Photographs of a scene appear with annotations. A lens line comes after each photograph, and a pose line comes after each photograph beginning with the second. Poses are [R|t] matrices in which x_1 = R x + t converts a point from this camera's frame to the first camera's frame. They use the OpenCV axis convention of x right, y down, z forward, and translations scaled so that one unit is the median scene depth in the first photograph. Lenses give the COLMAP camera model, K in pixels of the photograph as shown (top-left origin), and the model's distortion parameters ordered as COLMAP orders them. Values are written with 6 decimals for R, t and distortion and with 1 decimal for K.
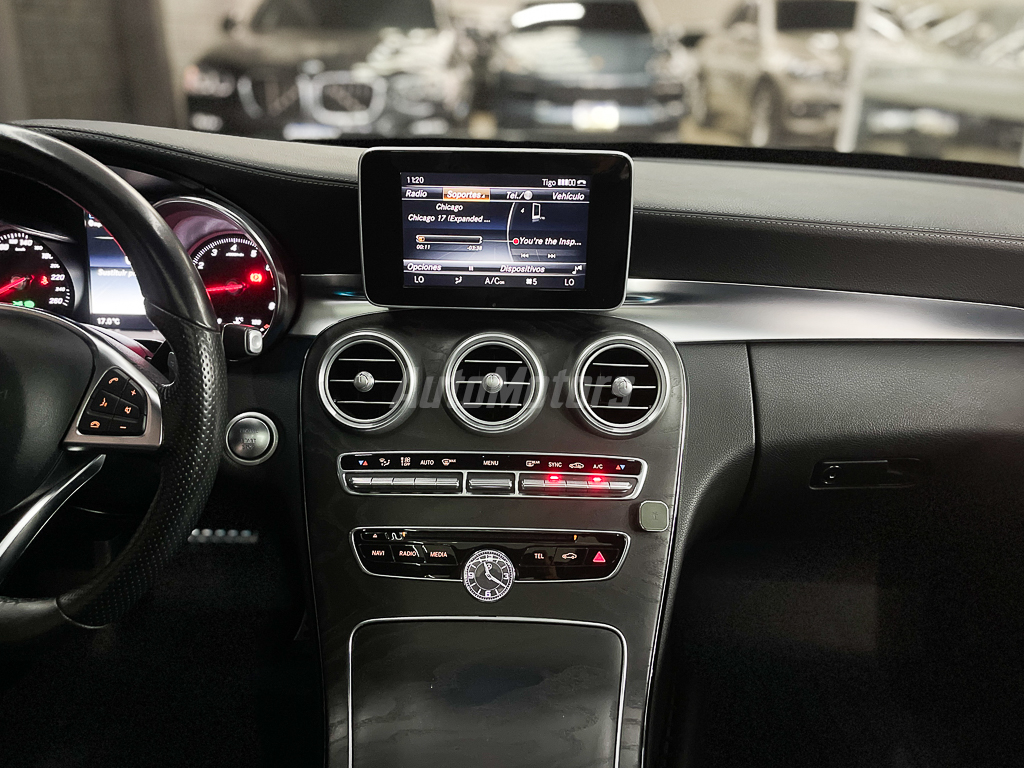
lens RADIAL K [[827.4, 0, 506.5], [0, 827.4, 388.7], [0, 0, 1]] dist [0.063685, -0.086989]
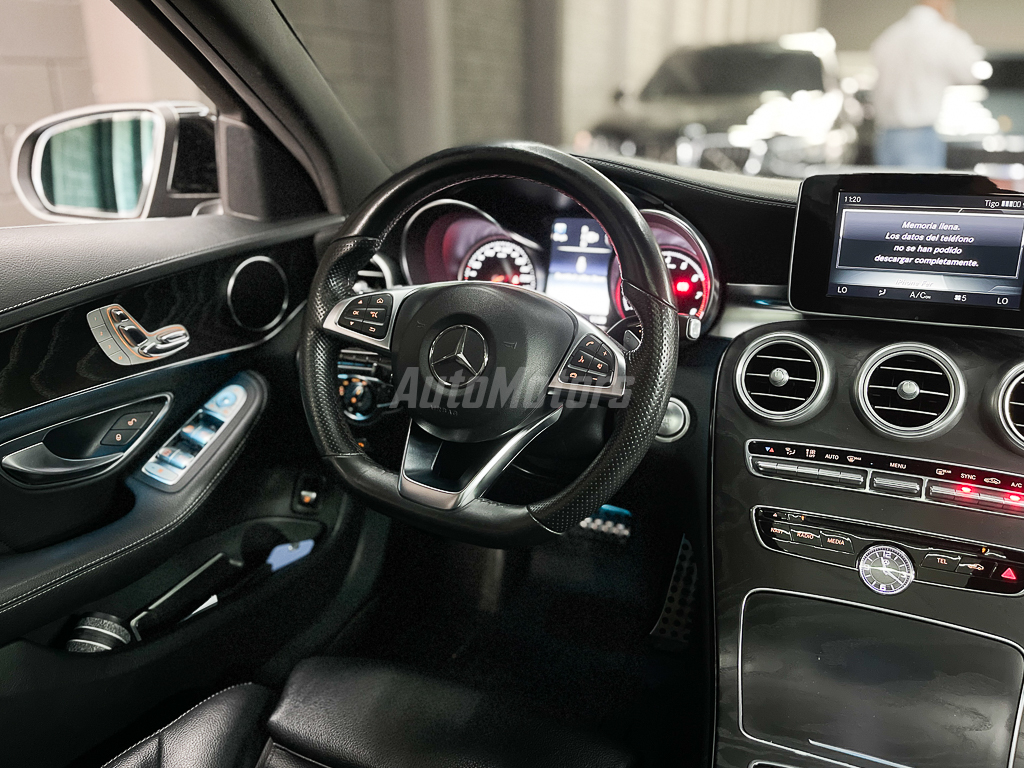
lens RADIAL K [[827.4, 0, 505.2], [0, 827.4, 393.9], [0, 0, 1]] dist [0.063685, -0.086989]
pose [[0.916217, 0.107750, -0.385924, -0.074196], [-0.133799, 0.990152, -0.041201, 0.107480], [0.377684, 0.089385, 0.921610, -0.163105]]
